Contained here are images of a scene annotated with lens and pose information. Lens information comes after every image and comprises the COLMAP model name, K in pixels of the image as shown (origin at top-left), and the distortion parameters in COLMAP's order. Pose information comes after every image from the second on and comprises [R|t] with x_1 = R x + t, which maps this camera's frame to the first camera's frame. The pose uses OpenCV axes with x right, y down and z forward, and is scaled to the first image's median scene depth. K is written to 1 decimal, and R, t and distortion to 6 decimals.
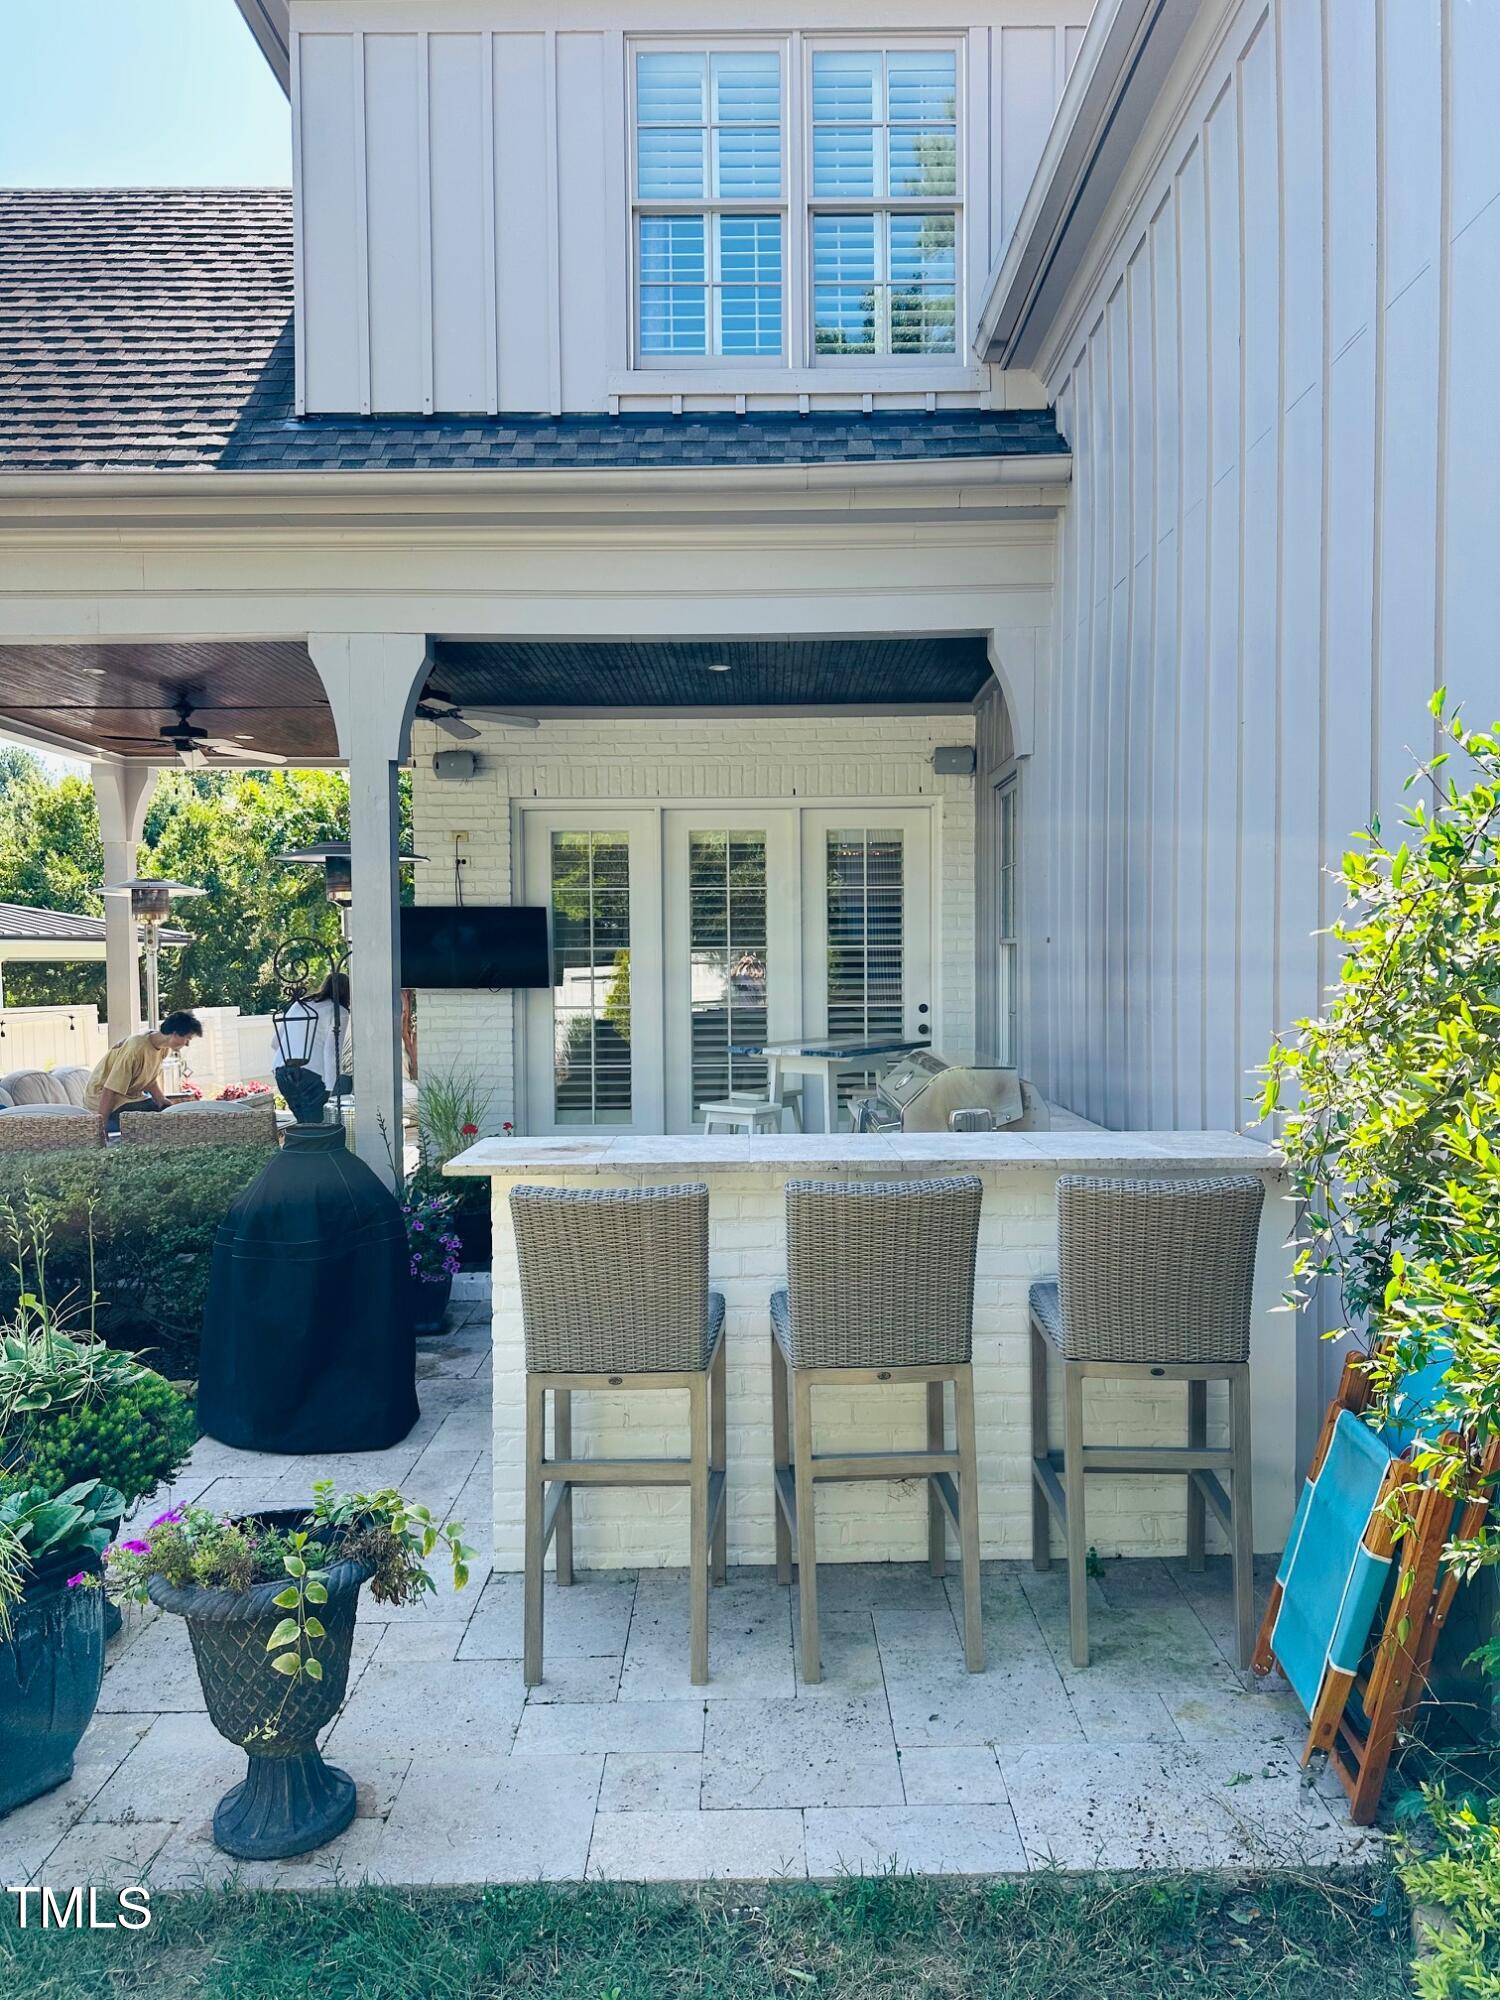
lens RADIAL K [[1398.6, 0, 750.0], [0, 1398.6, 1000.0], [0, 0, 1]] dist [0.003662, -0.000754]
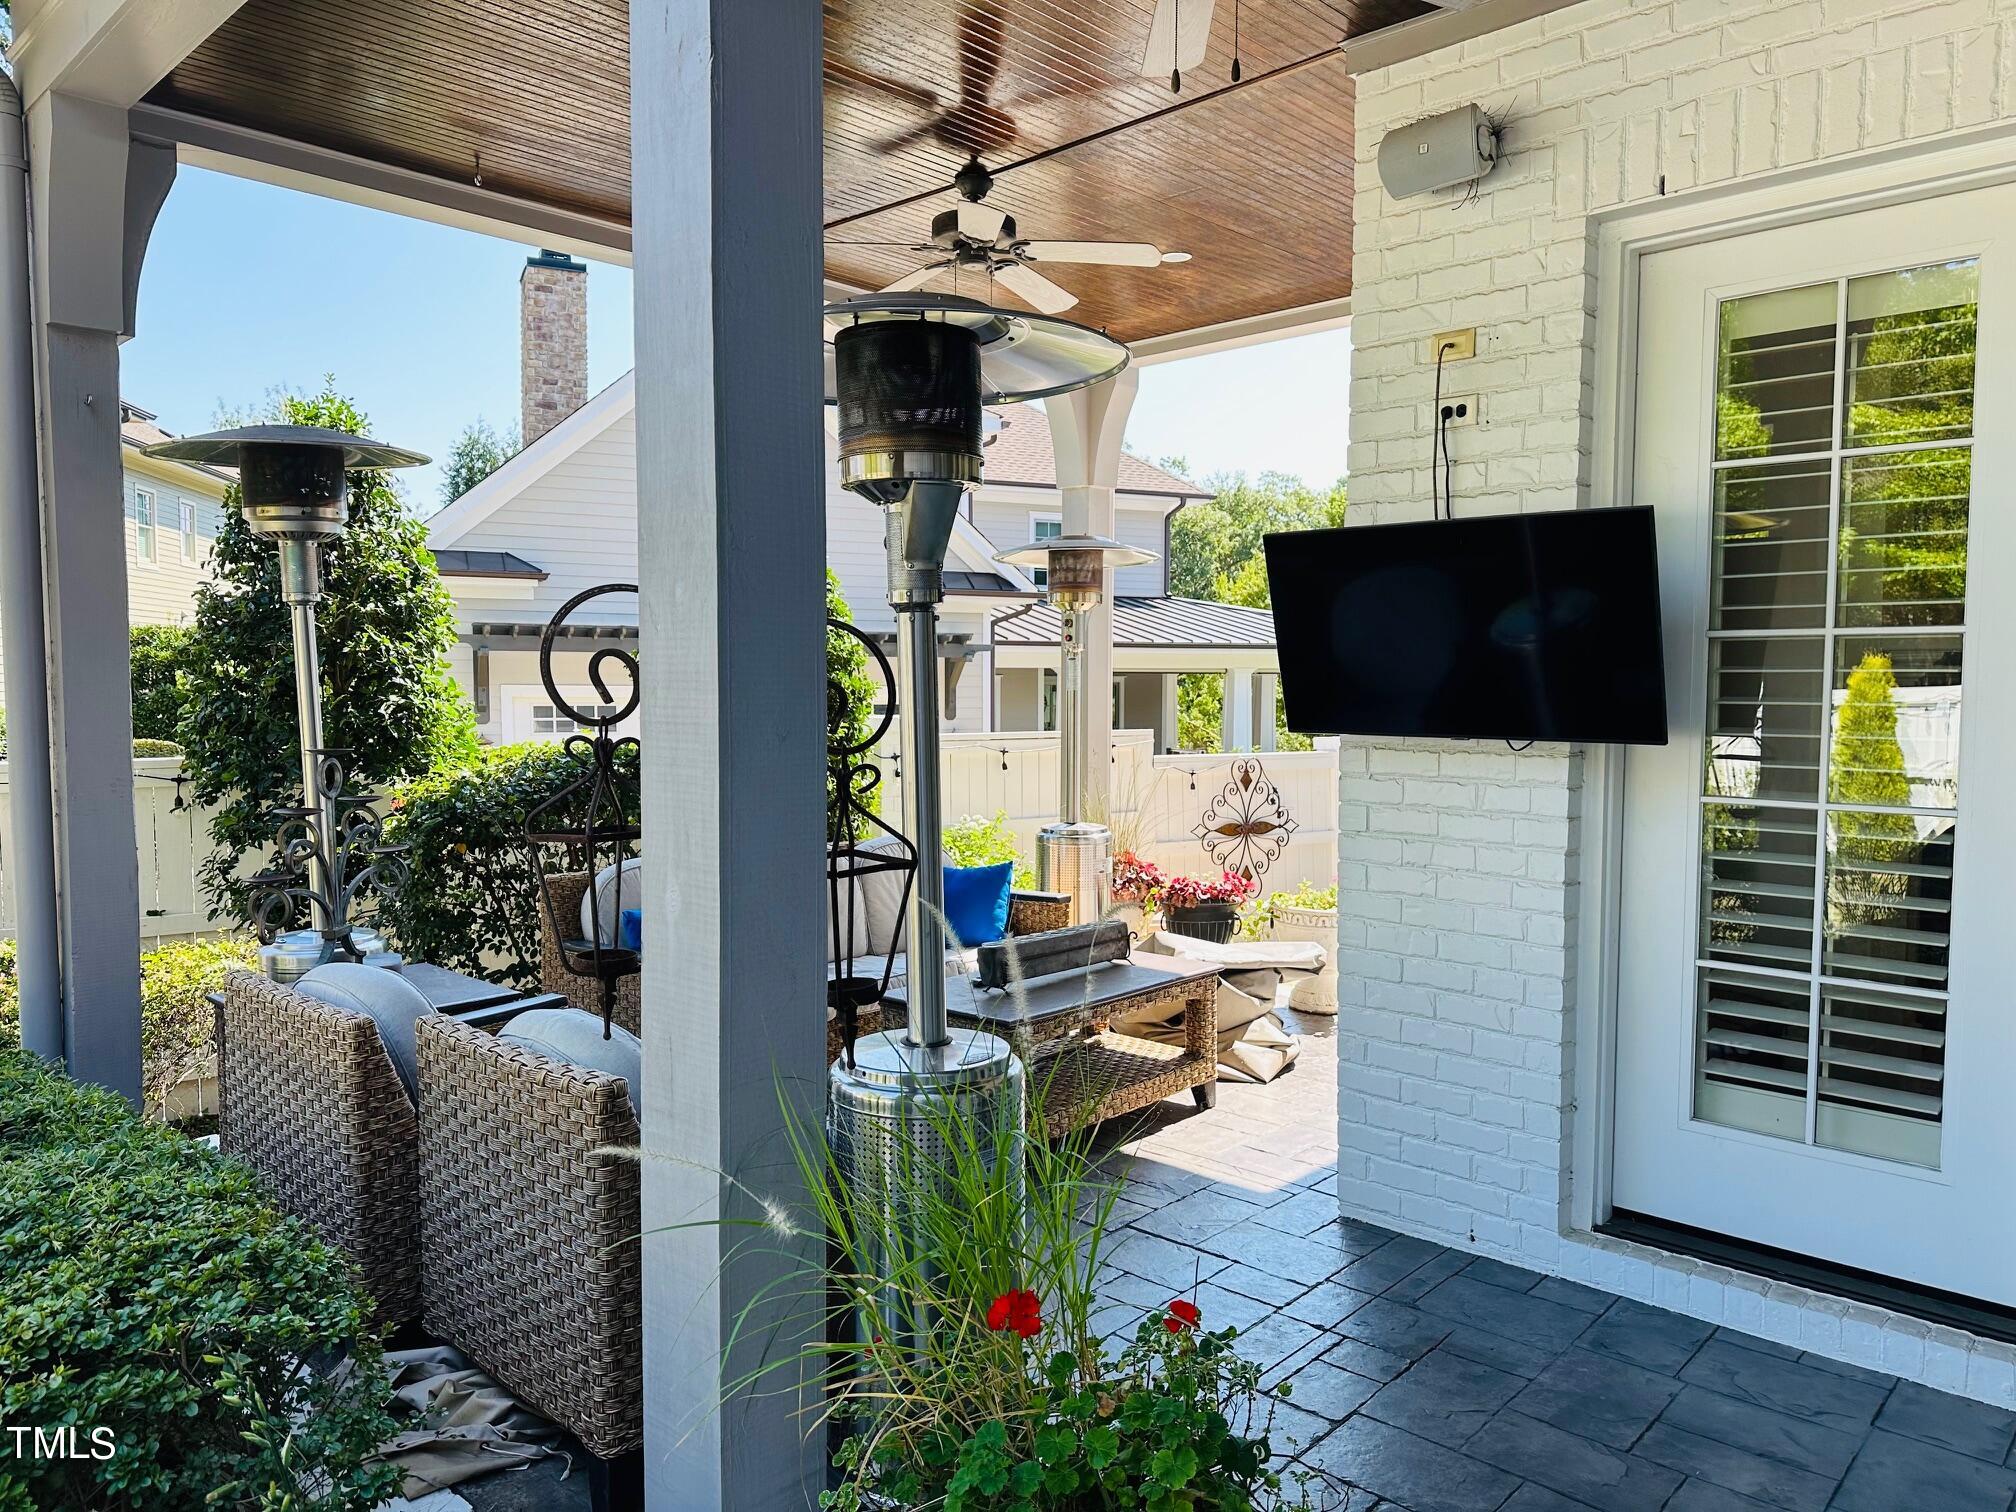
lens RADIAL K [[1409.8, 0, 1008.0], [0, 1409.8, 756.0], [0, 0, 1]] dist [0.003662, -0.000754]
pose [[0.727391, 0.051141, -0.684314, -0.023117], [-0.032662, 0.998669, 0.039916, -0.014348], [0.685445, -0.006684, 0.728094, 0.626957]]
